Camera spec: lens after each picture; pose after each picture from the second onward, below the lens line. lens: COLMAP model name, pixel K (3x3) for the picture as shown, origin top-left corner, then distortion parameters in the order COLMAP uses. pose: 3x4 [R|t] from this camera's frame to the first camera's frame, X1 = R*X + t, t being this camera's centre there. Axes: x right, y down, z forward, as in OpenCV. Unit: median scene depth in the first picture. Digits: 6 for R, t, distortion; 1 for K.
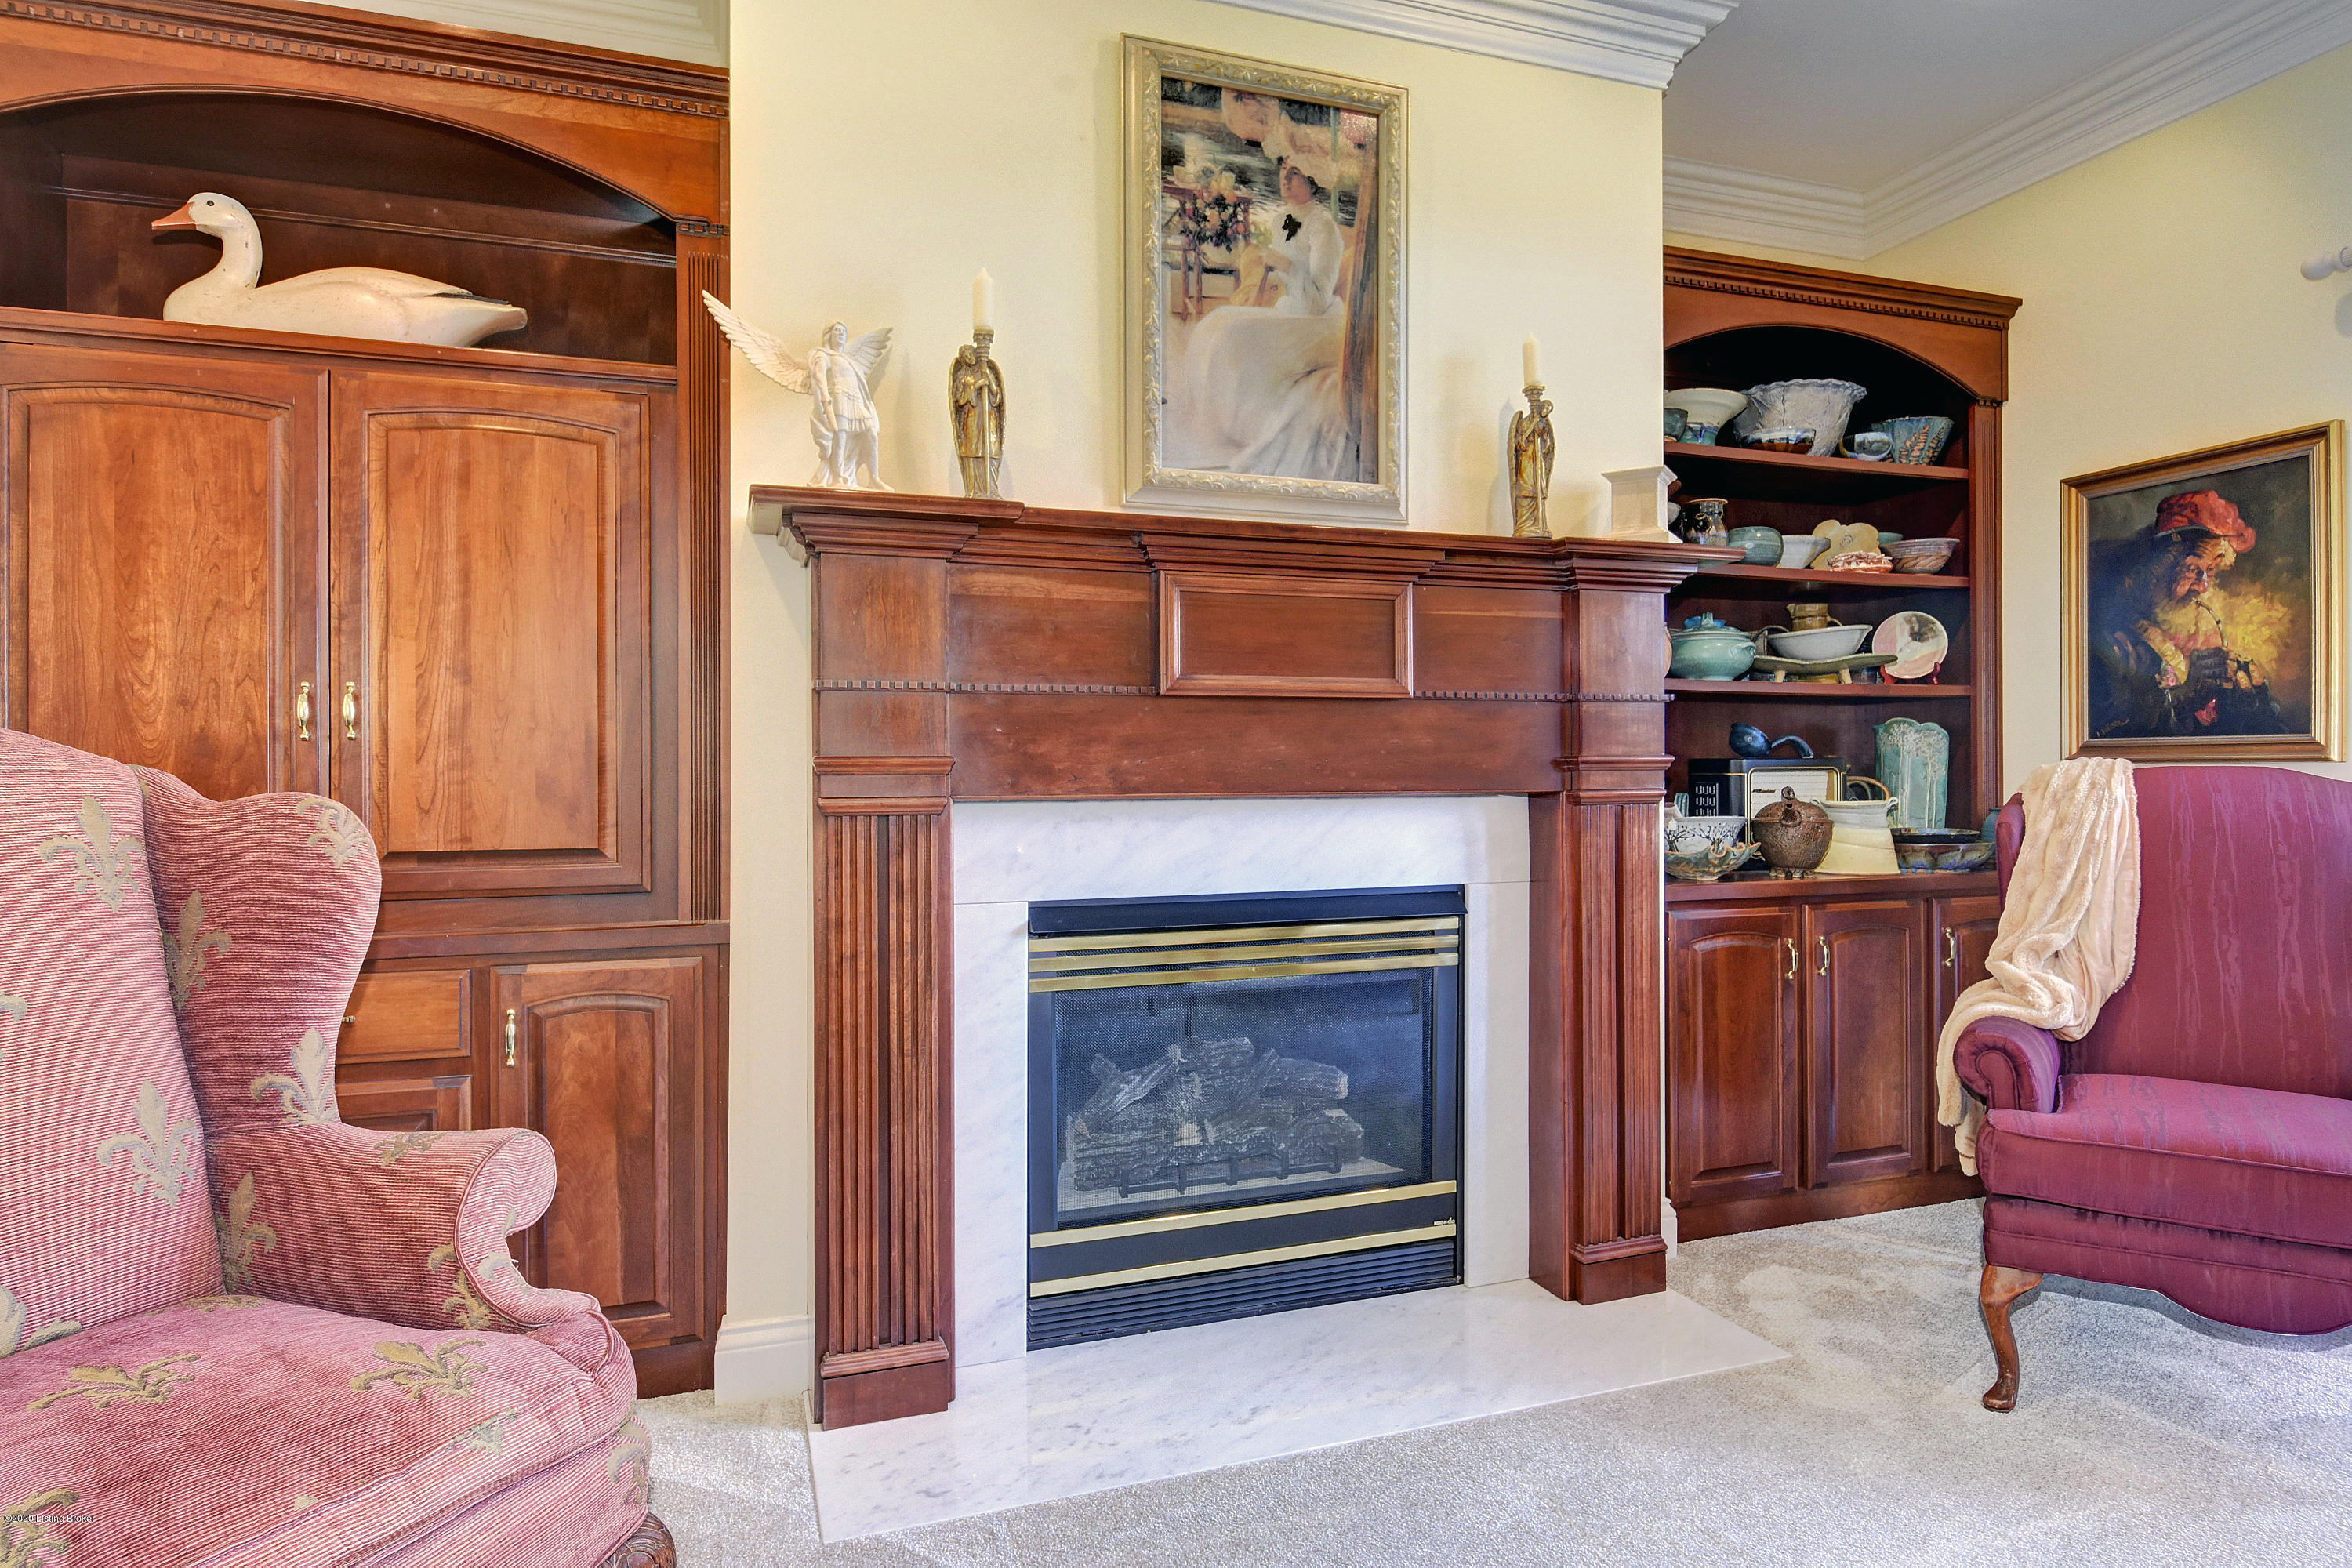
lens RADIAL K [[1344.6, 0, 1185.5], [0, 1344.6, 748.0], [0, 0, 1]] dist [0.001346, -0.002094]
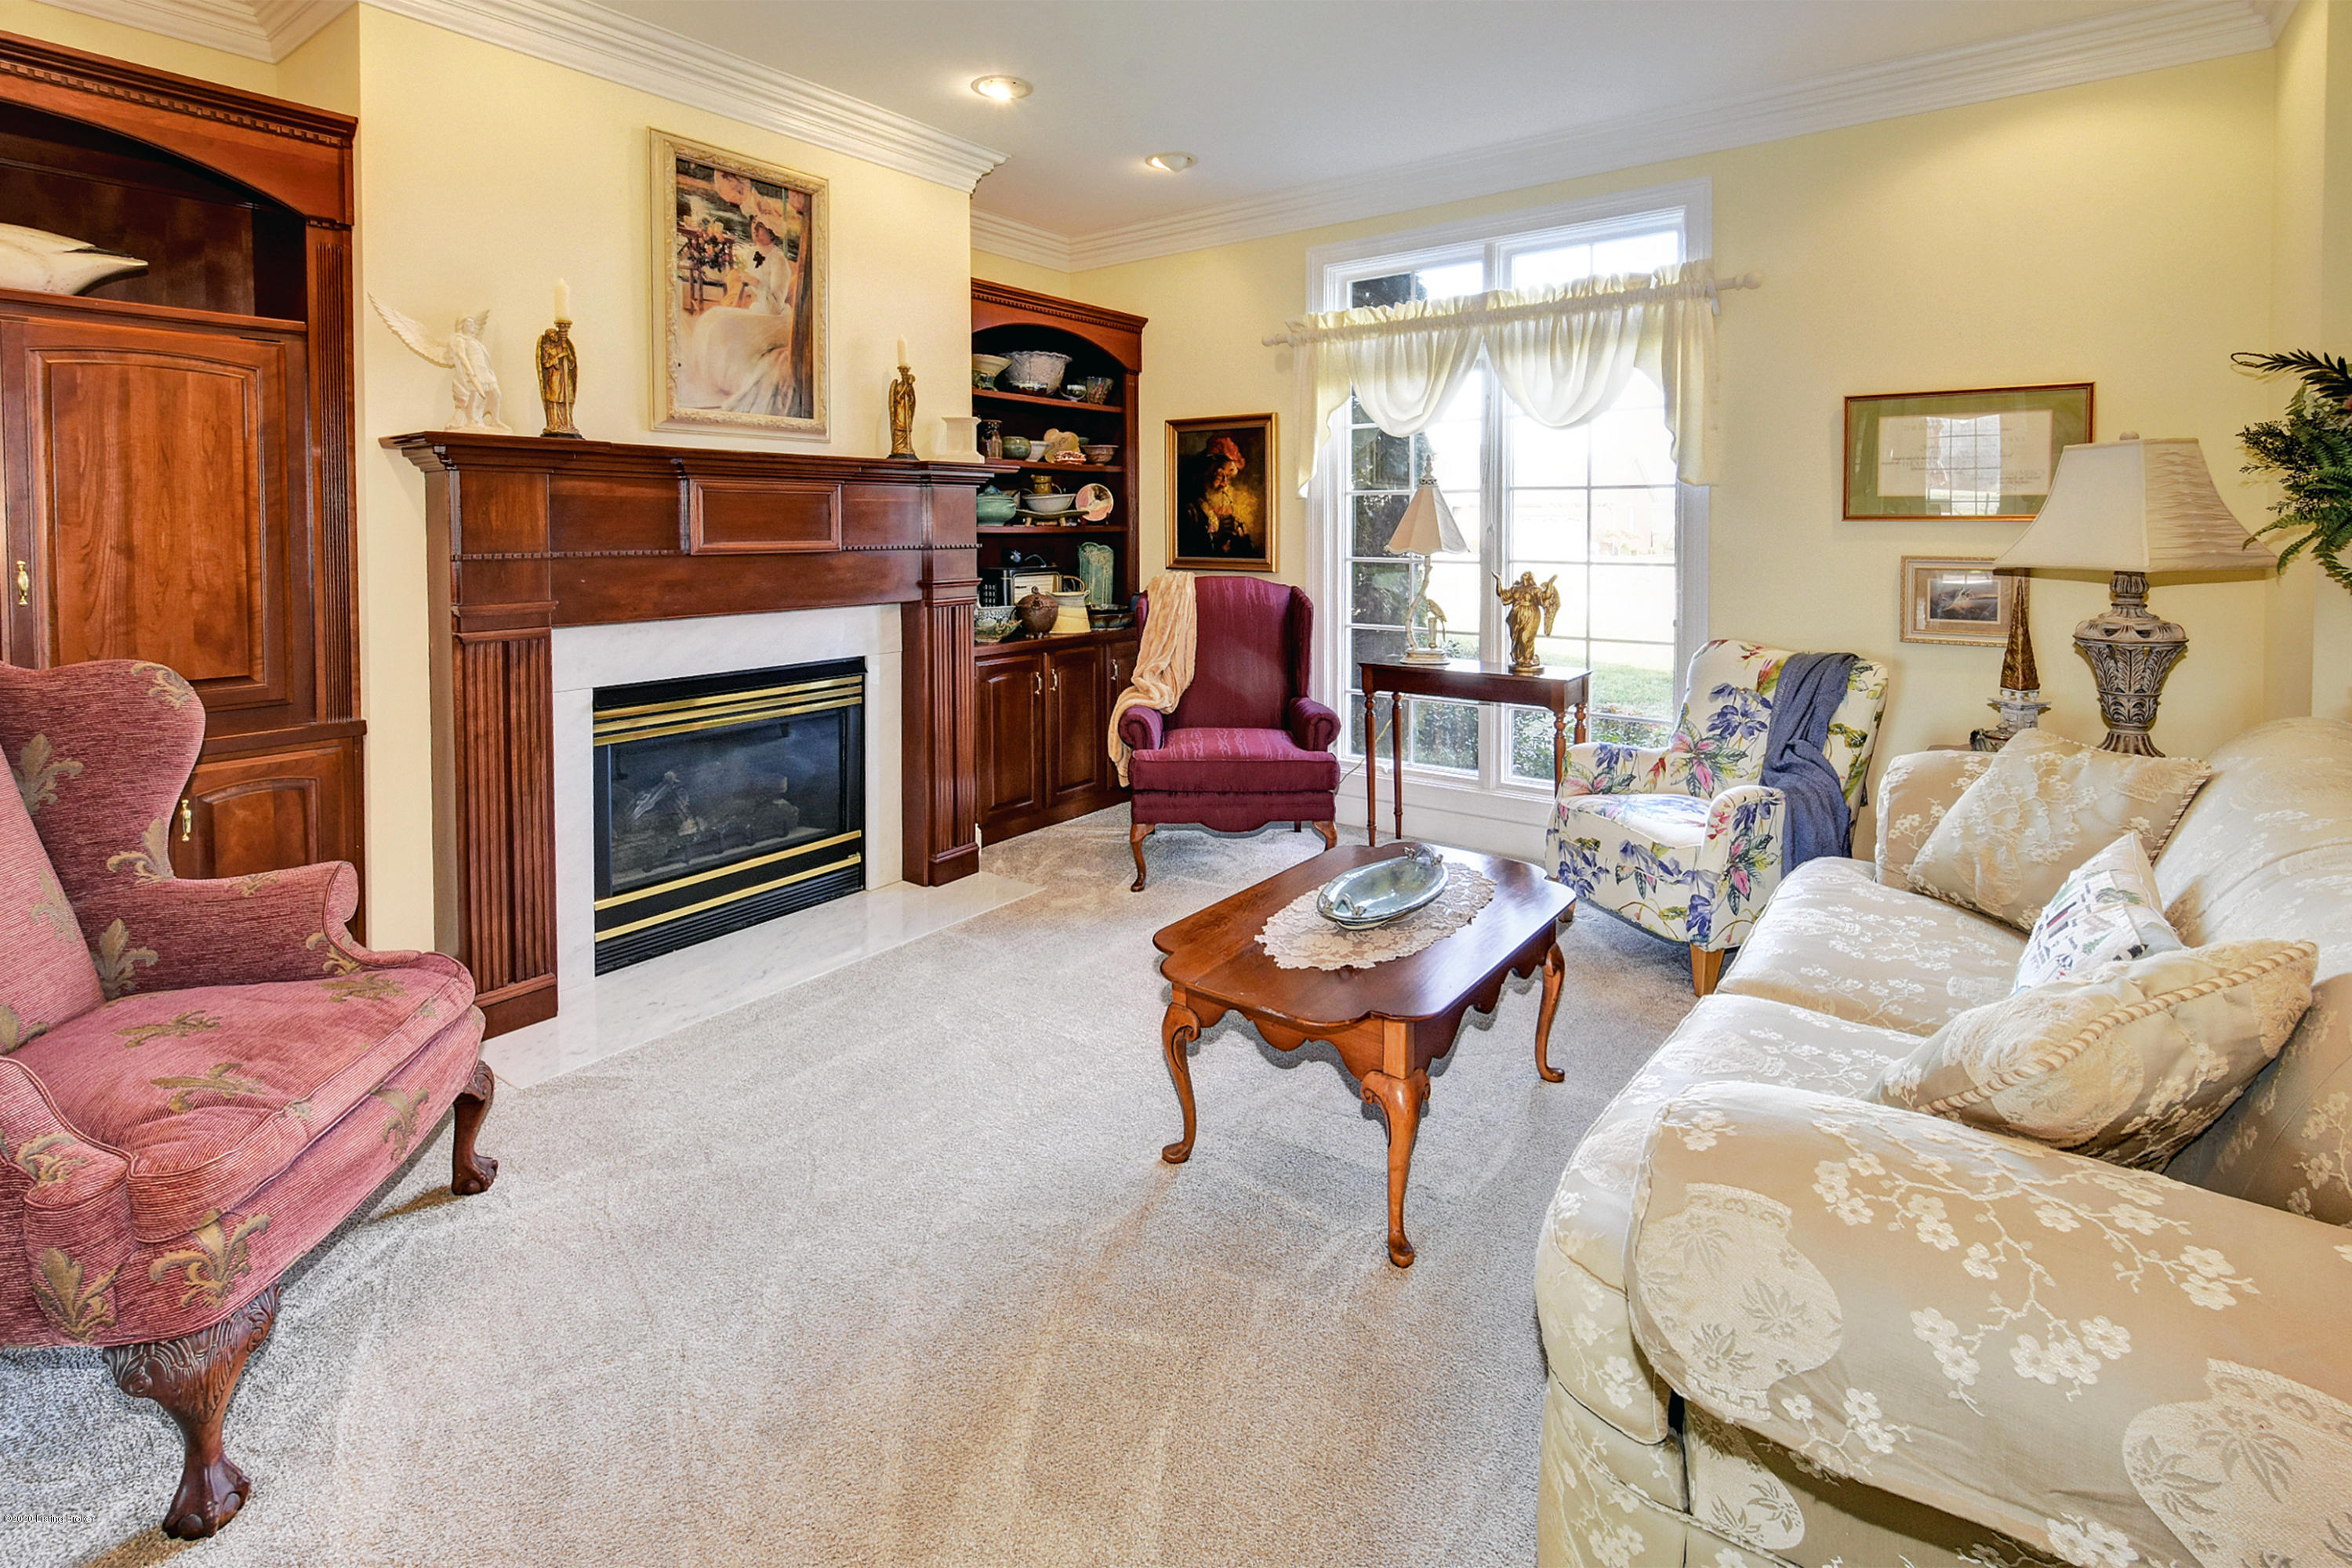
lens RADIAL K [[1064.3, 0, 1176.0], [0, 1064.3, 784.0], [0, 0, 1]] dist [0.000775, 0.000124]
pose [[0.837088, -0.127486, 0.532006, -0.227633], [-0.007985, 0.969517, 0.244892, -0.084120], [-0.547010, -0.209244, 0.810553, -0.377662]]
